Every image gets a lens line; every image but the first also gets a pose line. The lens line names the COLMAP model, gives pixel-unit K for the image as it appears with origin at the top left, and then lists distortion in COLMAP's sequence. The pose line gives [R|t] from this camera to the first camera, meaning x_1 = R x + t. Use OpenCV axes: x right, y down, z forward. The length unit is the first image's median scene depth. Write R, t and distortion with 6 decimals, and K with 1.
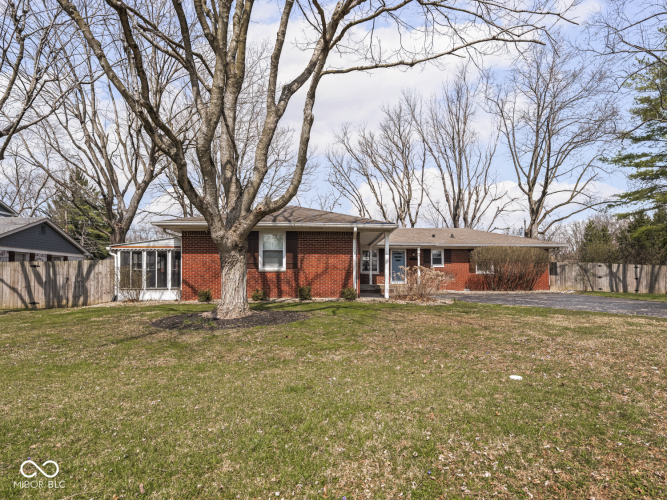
lens RADIAL K [[414.8, 0, 367.1], [0, 414.8, 251.2], [0, 0, 1]] dist [-0.004314, -0.001757]
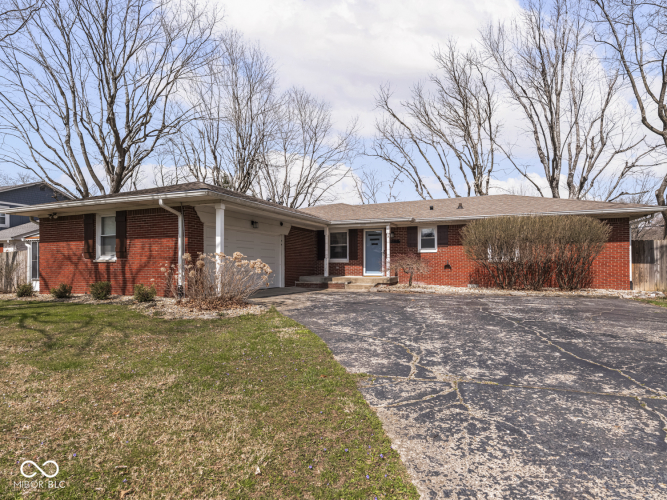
lens RADIAL K [[387.7, 0, 335.4], [0, 387.7, 262.1], [0, 0, 1]] dist [-0.000408, -0.000927]
pose [[0.878610, -0.002845, -0.477531, 0.348758], [0.032705, 0.997993, 0.054229, 0.014629], [0.476418, -0.063264, 0.876940, 0.351805]]
